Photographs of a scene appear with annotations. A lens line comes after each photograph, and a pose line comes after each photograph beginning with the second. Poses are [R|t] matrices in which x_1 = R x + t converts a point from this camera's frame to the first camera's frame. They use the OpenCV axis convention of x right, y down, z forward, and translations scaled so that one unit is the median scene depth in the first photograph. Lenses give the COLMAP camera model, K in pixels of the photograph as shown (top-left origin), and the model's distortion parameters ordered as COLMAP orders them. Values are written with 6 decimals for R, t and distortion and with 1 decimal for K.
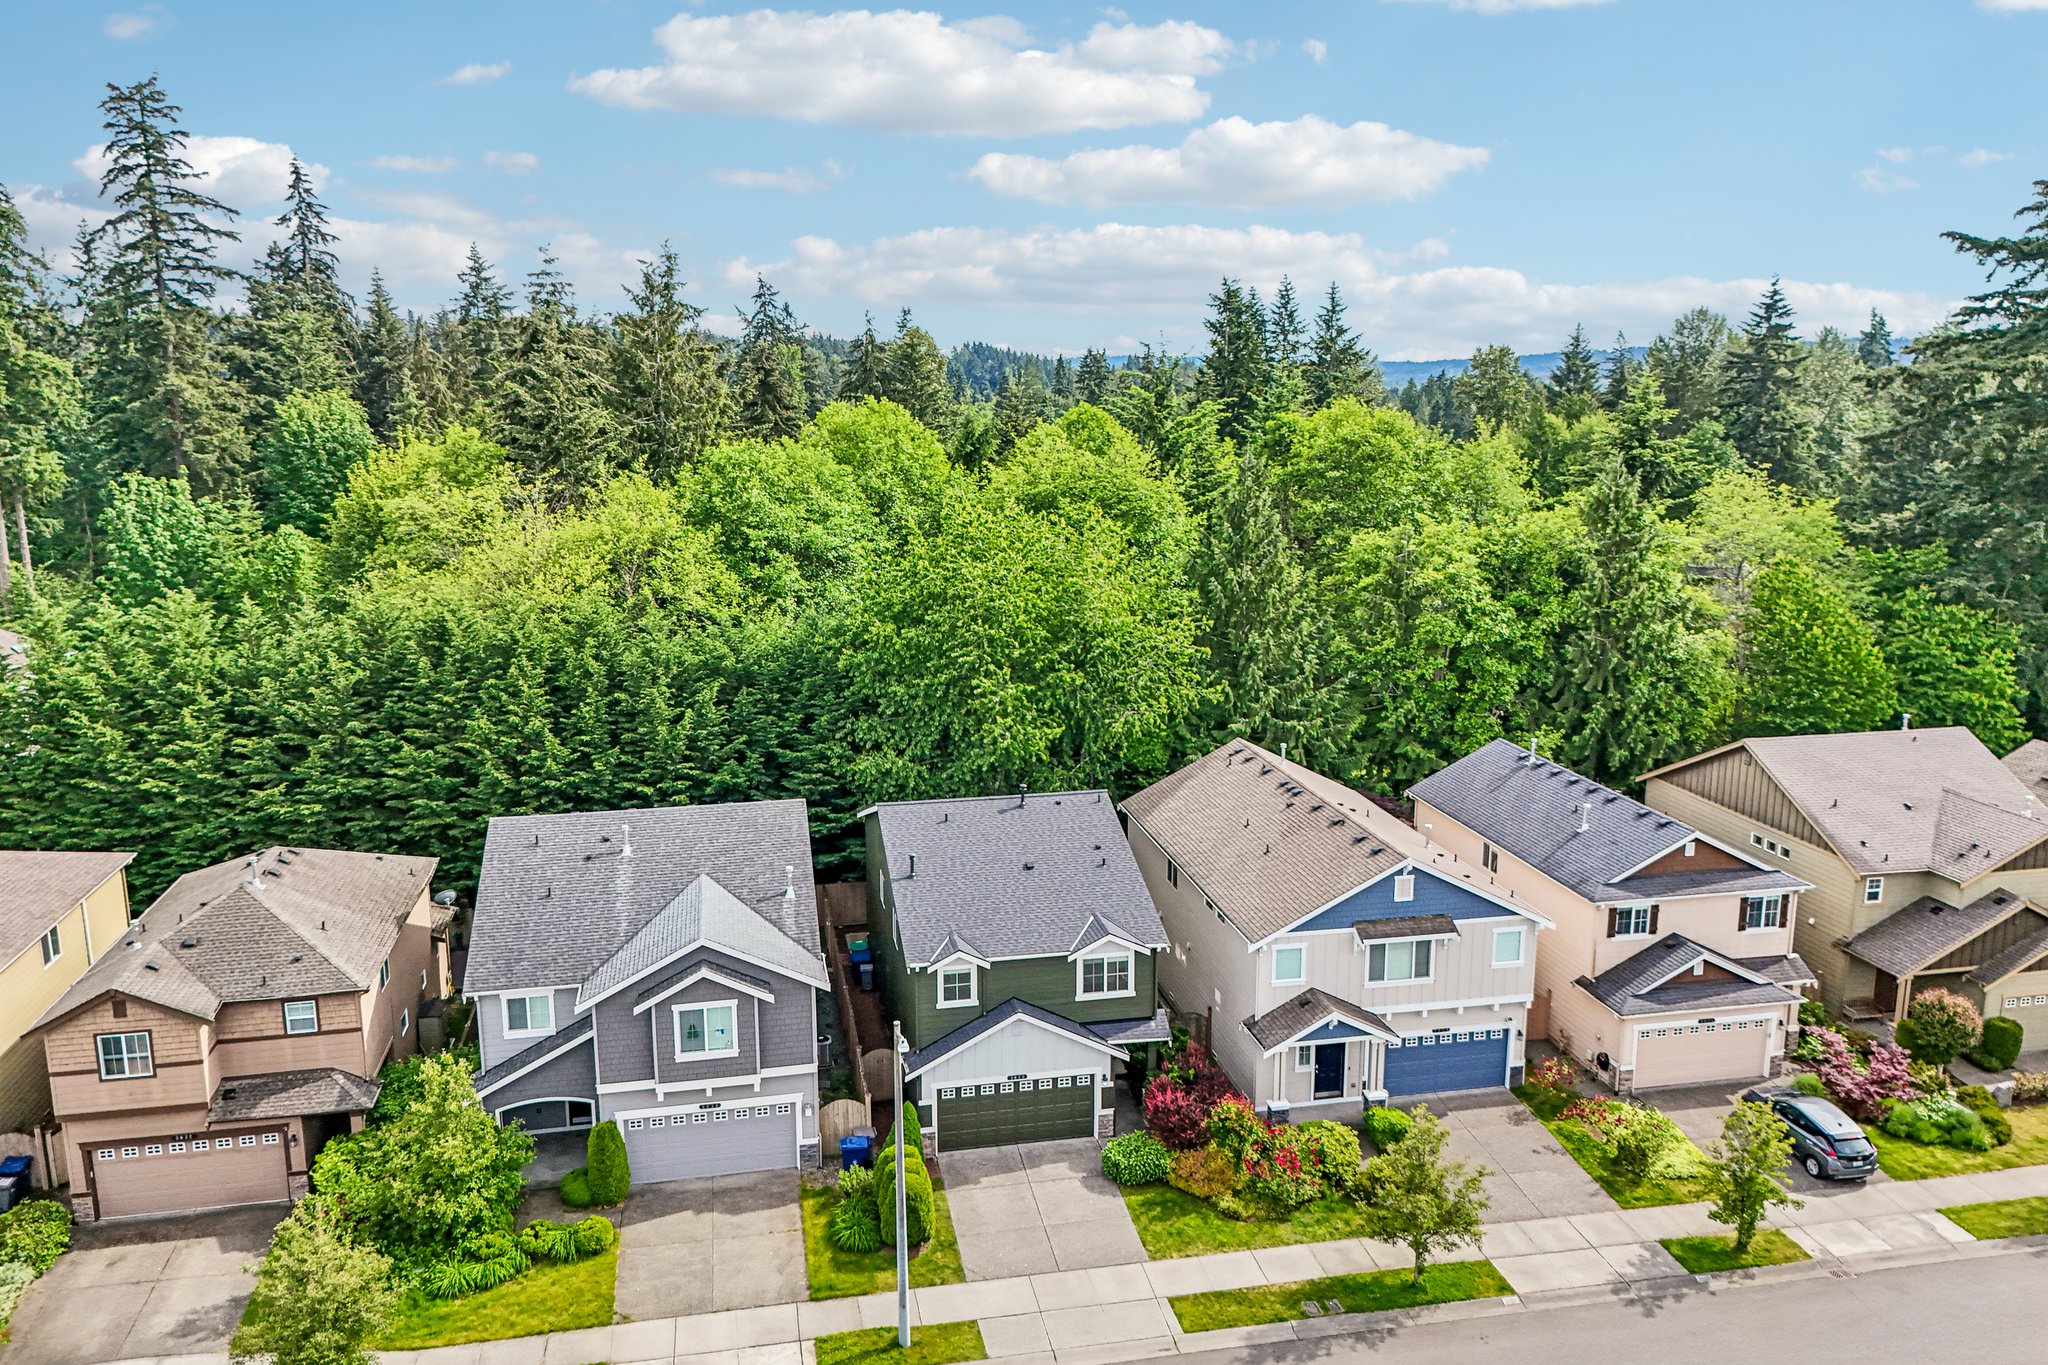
lens RADIAL K [[1513.2, 0, 1030.7], [0, 1513.2, 685.8], [0, 0, 1]] dist [0.064585, -0.066152]
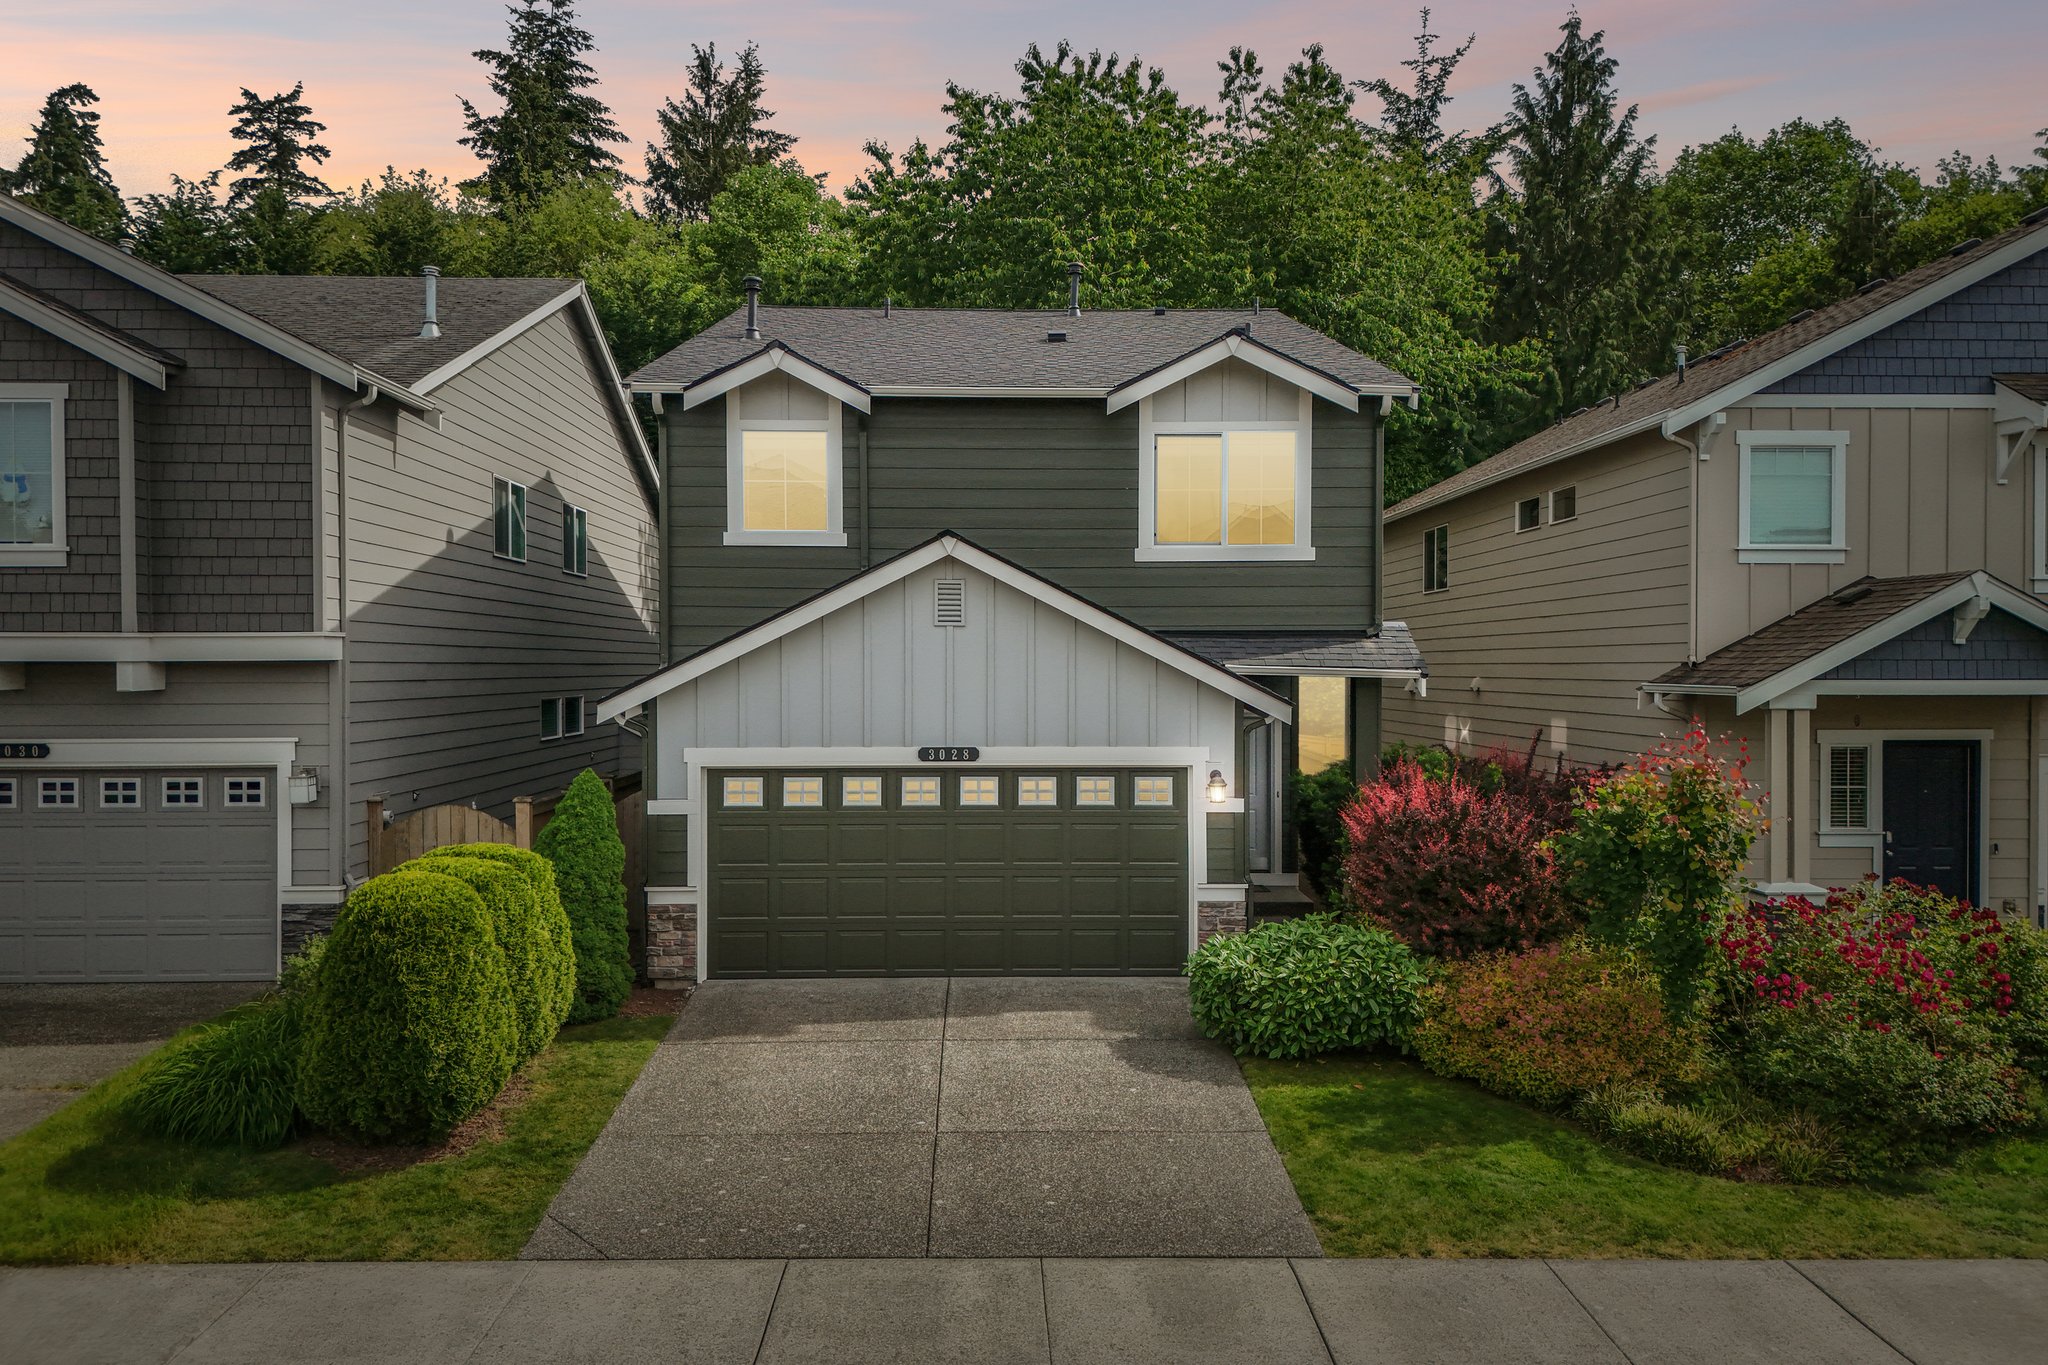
lens RADIAL K [[1513.2, 0, 1029.0], [0, 1513.2, 678.7], [0, 0, 1]] dist [0.064585, -0.066152]
pose [[0.984832, 0.004793, -0.173446, 0.062534], [-0.039311, 0.979790, -0.196130, 0.289706], [0.169001, 0.199974, 0.965116, 0.643207]]
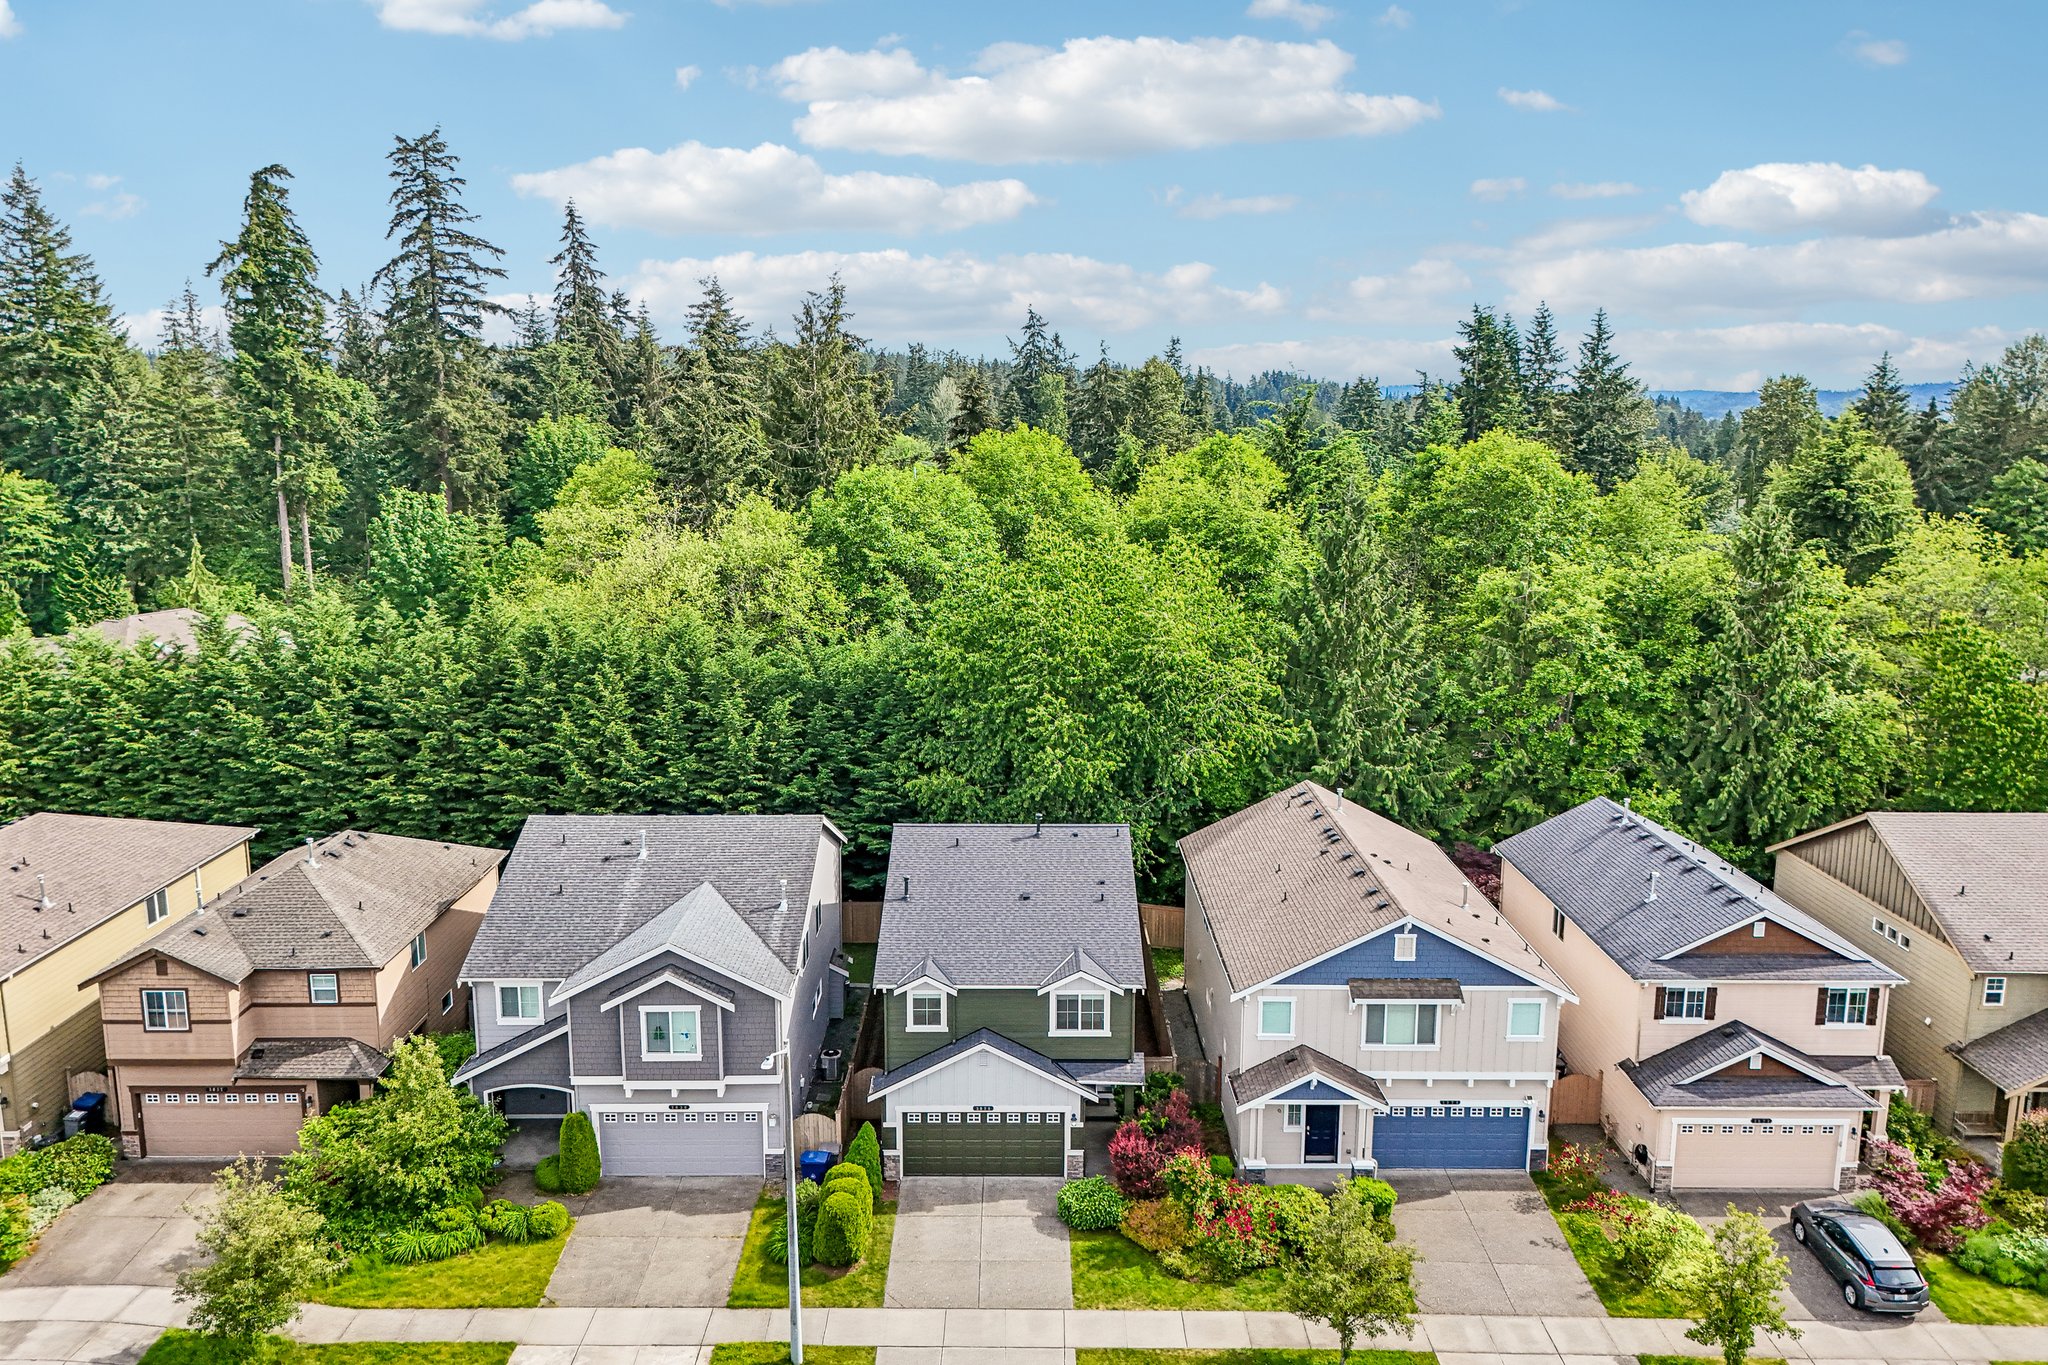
lens RADIAL K [[1513.2, 0, 1029.4], [0, 1513.2, 687.1], [0, 0, 1]] dist [0.064585, -0.066152]
pose [[0.980592, 0.043309, -0.191215, 0.187827], [-0.046664, 0.998825, -0.013075, -0.004874], [0.190424, 0.021744, 0.981461, 0.025185]]
